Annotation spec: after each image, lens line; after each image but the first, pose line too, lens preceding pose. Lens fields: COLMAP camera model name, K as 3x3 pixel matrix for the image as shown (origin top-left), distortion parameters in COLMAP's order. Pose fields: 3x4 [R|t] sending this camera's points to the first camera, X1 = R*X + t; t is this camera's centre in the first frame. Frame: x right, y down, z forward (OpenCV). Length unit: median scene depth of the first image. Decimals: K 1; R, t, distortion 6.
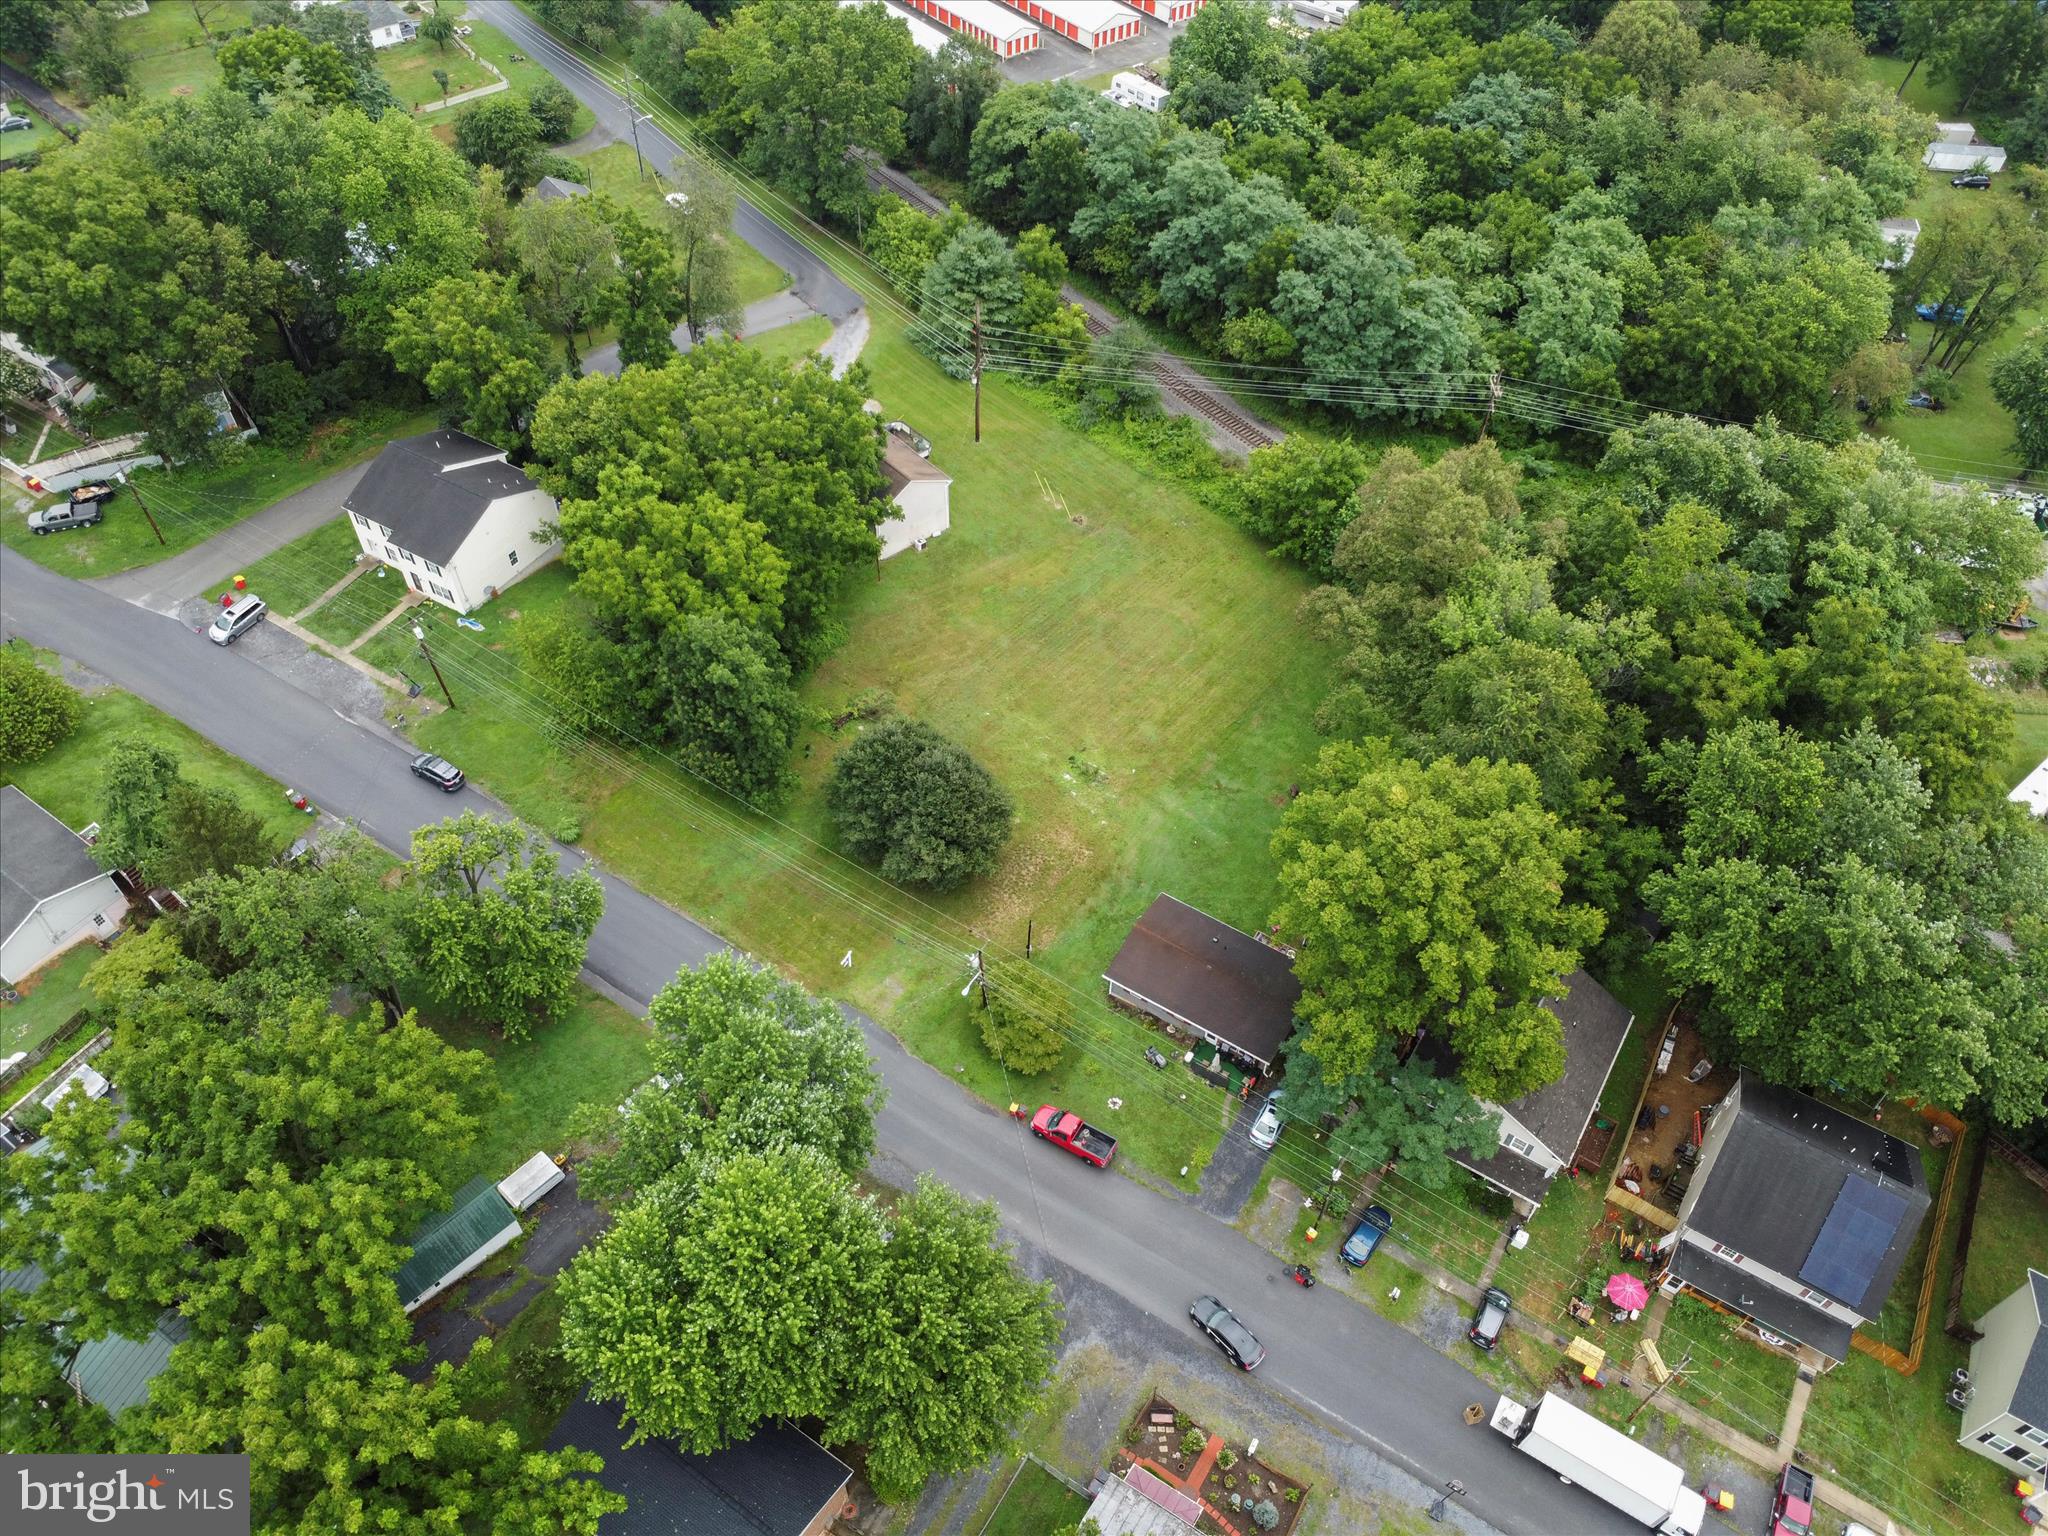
lens RADIAL K [[1492.5, 0, 1019.2], [0, 1492.5, 764.0], [0, 0, 1]] dist [-0.021999, -0.011337]
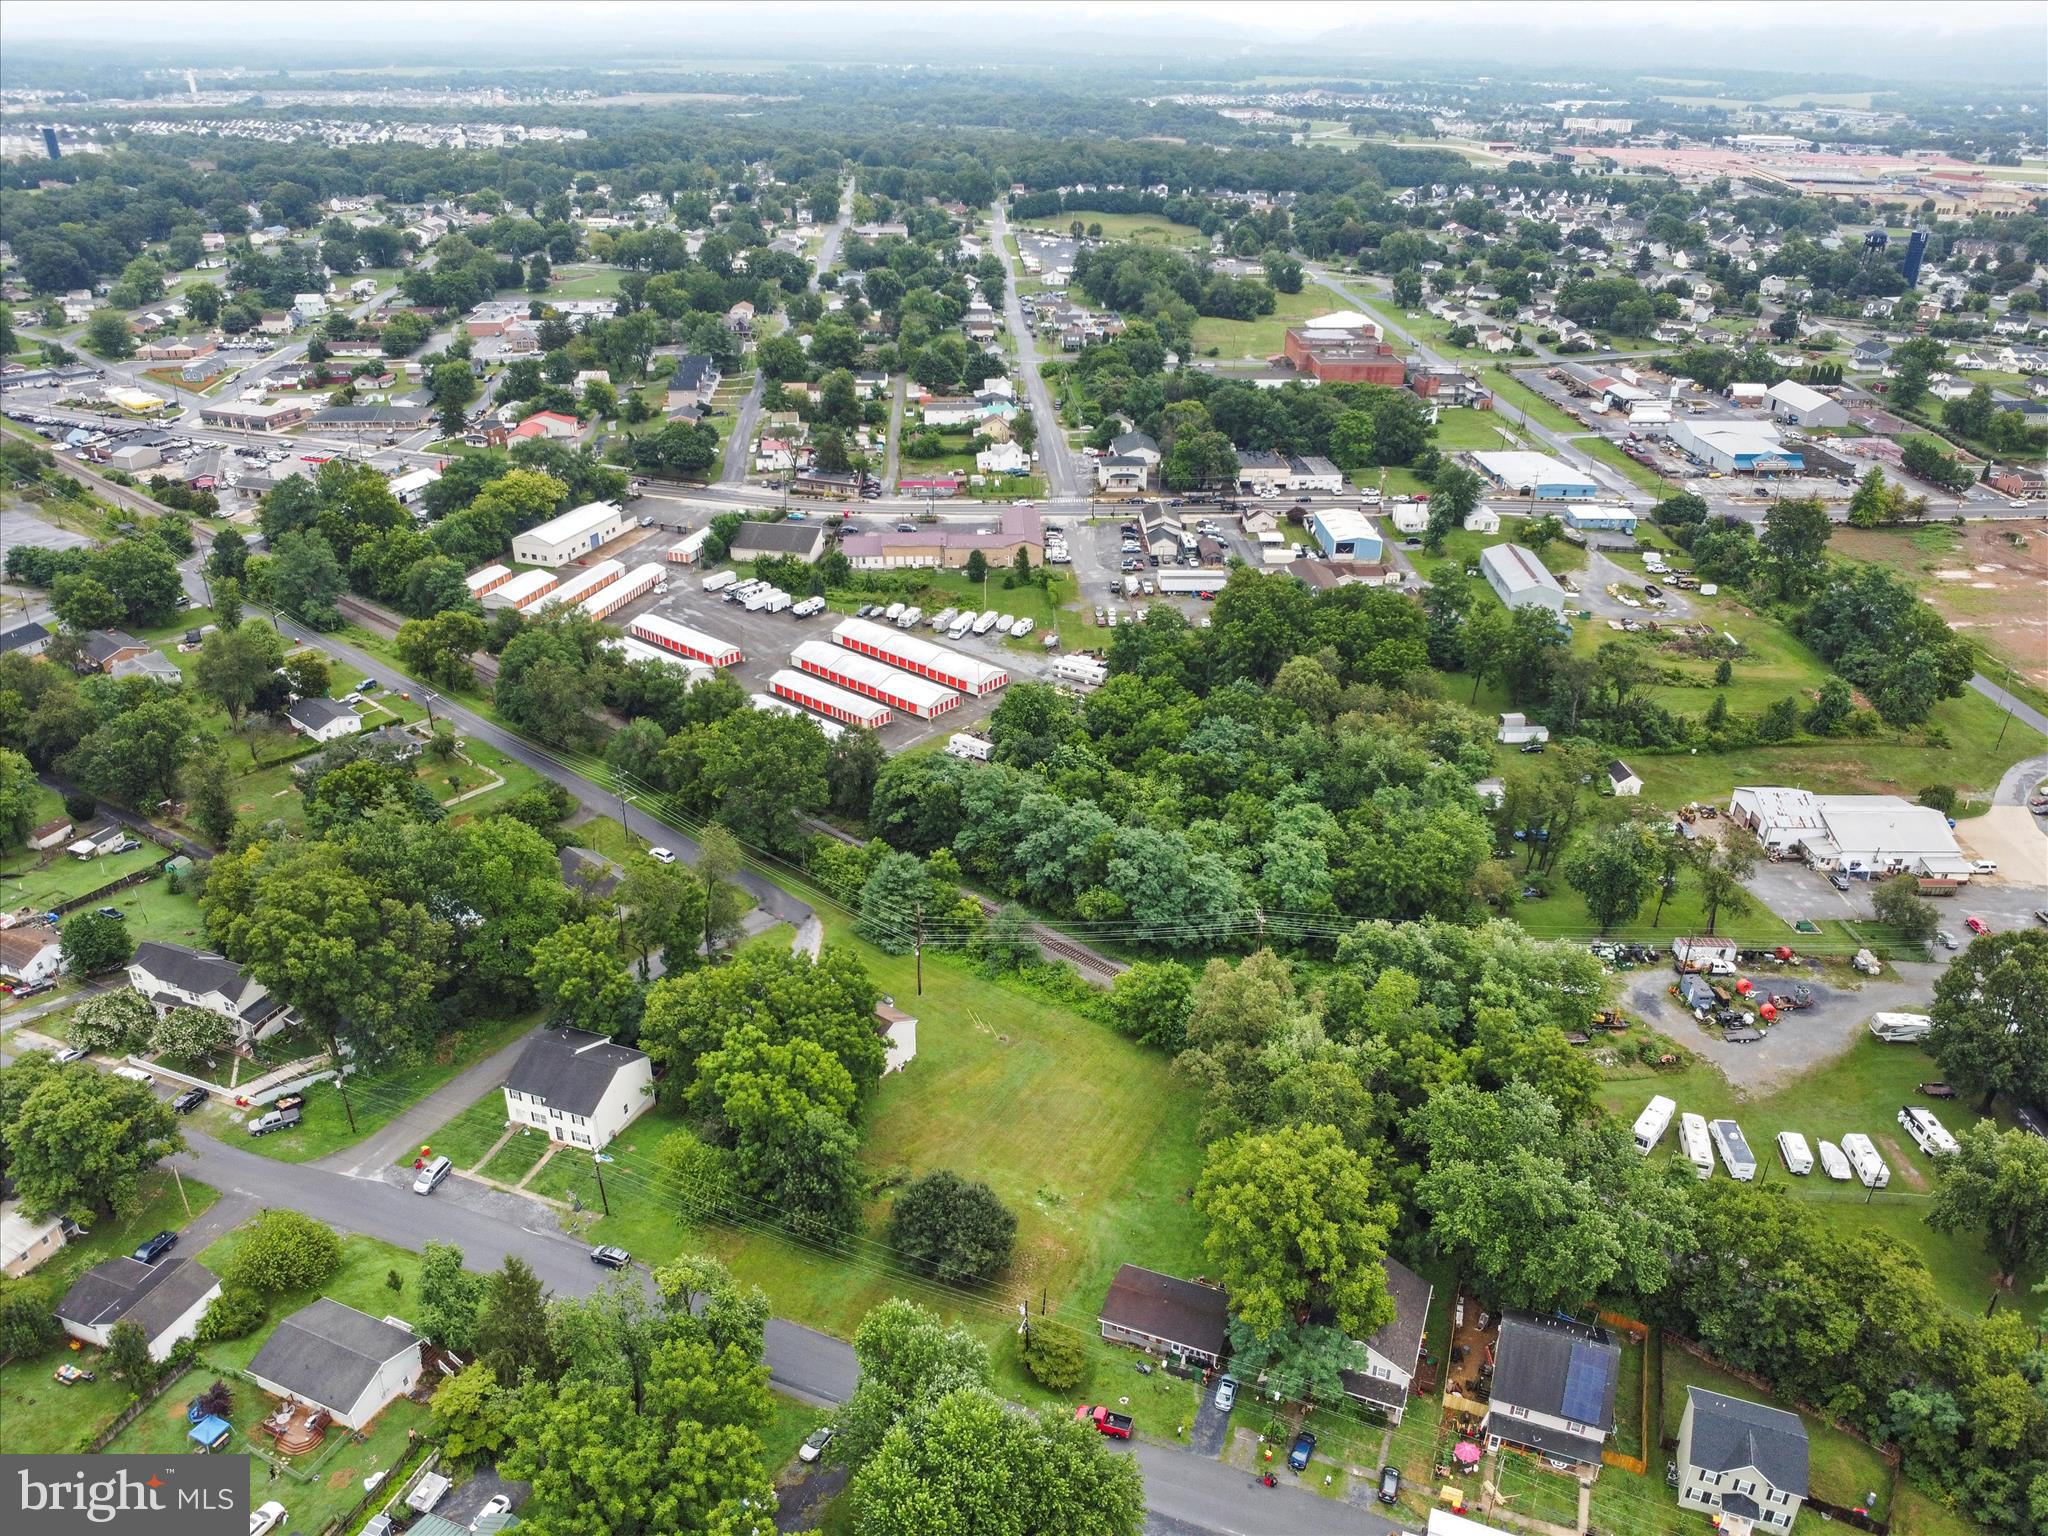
lens RADIAL K [[1492.5, 0, 1019.2], [0, 1492.5, 764.0], [0, 0, 1]] dist [-0.021999, -0.011337]
pose [[0.980965, -0.092548, 0.170709, -0.181283], [0.149310, 0.921557, -0.358383, 0.121175], [-0.124151, 0.377050, 0.917834, -0.464900]]
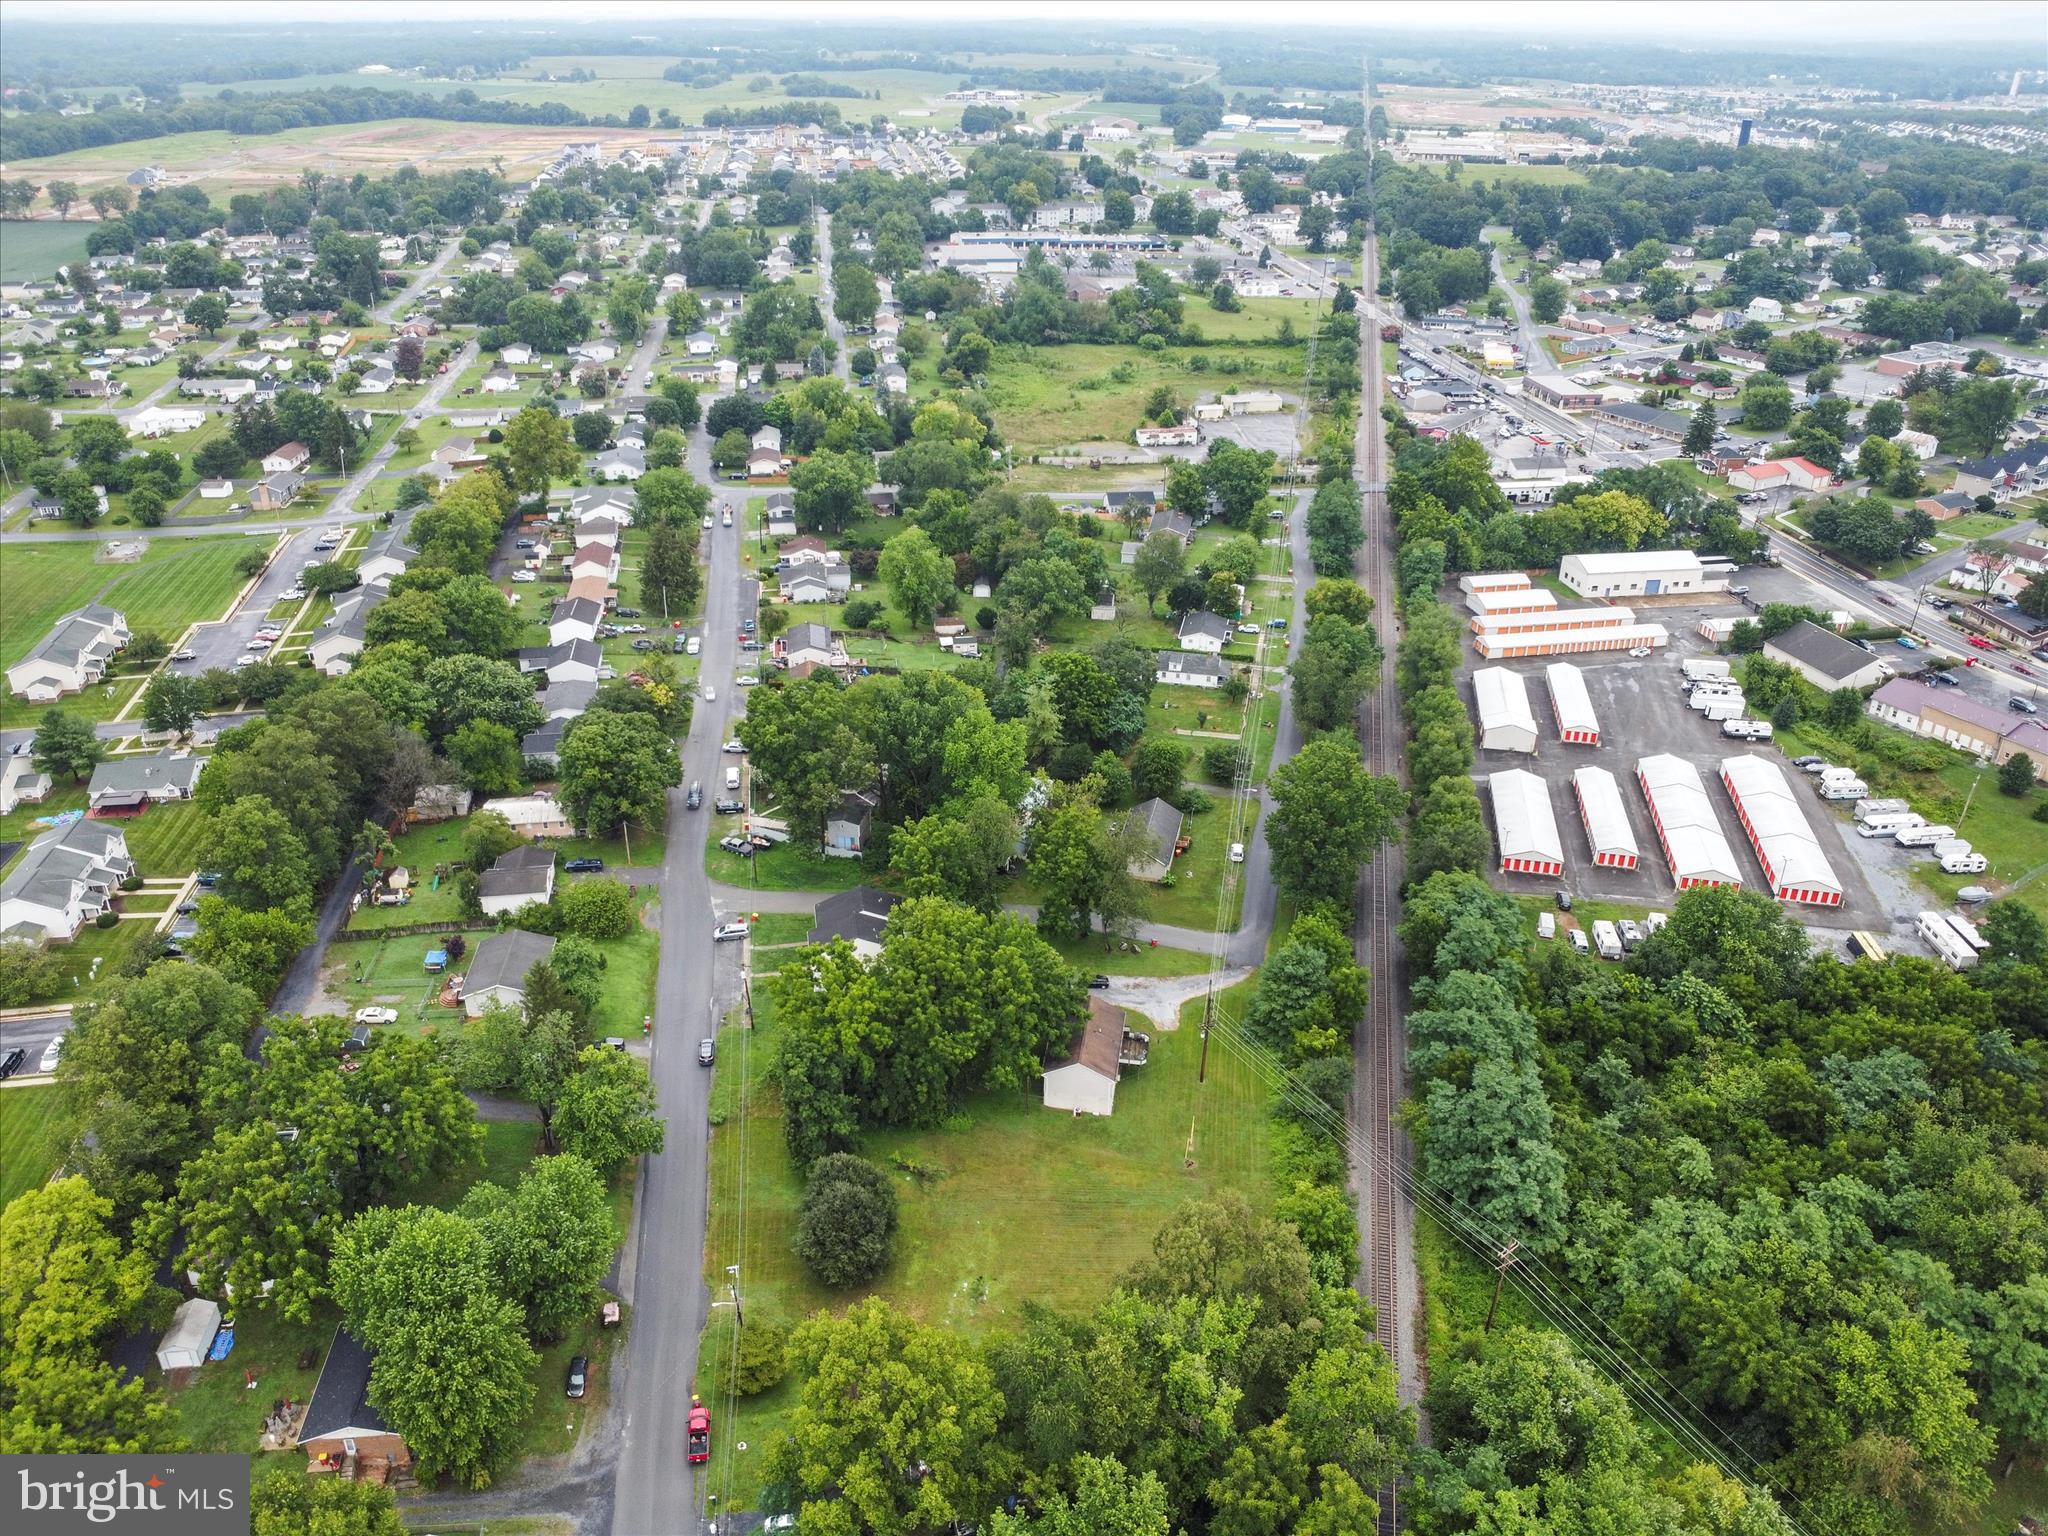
lens RADIAL K [[1501.3, 0, 989.9], [0, 1501.3, 766.1], [0, 0, 1]] dist [-0.012895, -0.005091]
pose [[0.646967, 0.344146, -0.680439, 0.722717], [-0.575092, 0.806183, -0.139059, -0.173115], [0.500702, 0.481282, 0.719490, -0.163548]]
